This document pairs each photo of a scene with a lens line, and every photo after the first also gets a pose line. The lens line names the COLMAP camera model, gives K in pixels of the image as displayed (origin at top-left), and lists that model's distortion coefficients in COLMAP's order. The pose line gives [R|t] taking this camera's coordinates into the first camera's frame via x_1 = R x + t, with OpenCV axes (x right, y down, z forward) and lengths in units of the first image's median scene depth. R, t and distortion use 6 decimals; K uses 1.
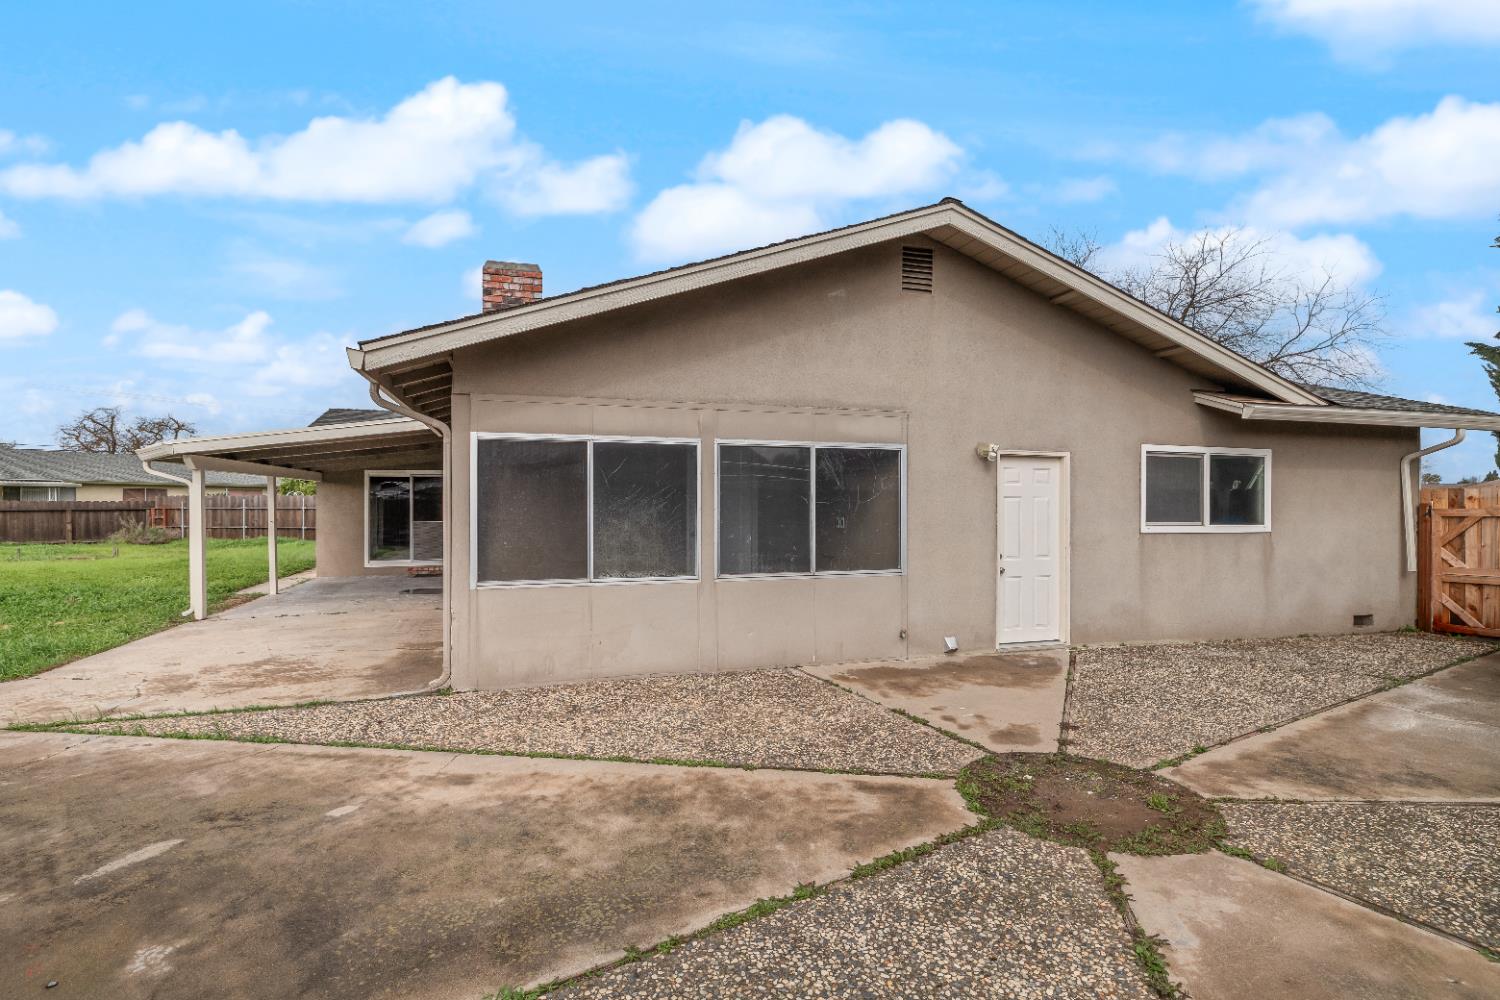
lens RADIAL K [[708.0, 0, 749.8], [0, 708.0, 504.5], [0, 0, 1]] dist [-0.001551, -0.000736]
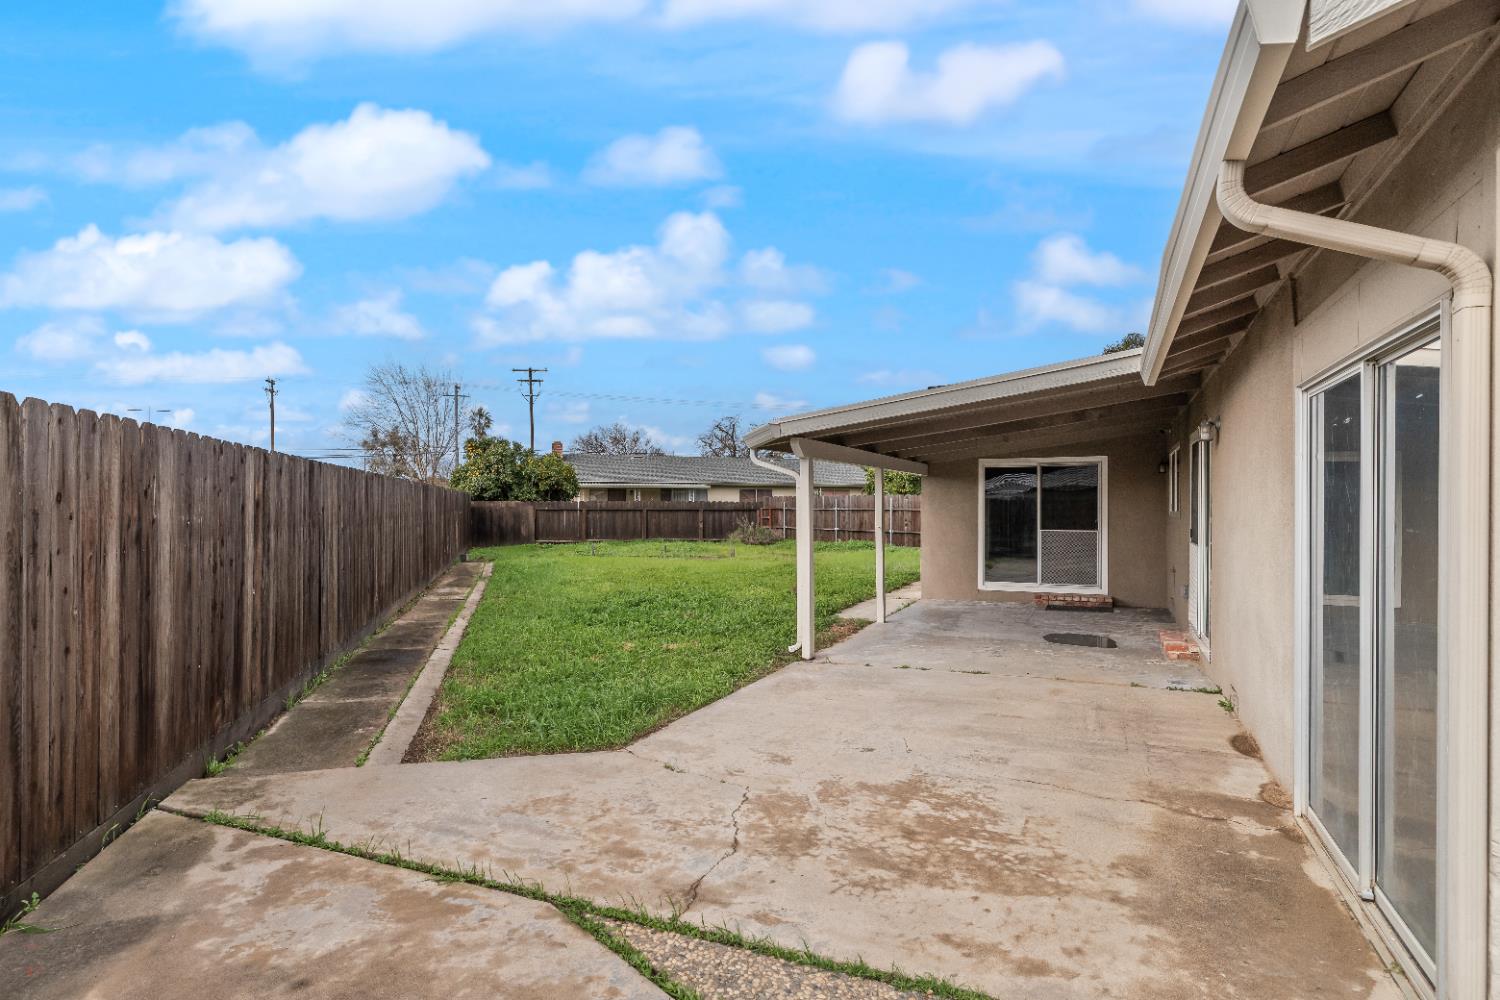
lens RADIAL K [[850.8, 0, 750.0], [0, 850.8, 500.0], [0, 0, 1]] dist [-0.000206, -0.000012]
pose [[0.755008, -0.001925, -0.655713, -0.137371], [-0.002443, 0.999980, -0.005749, 0.000346], [0.655711, 0.005942, 0.754988, 0.164938]]
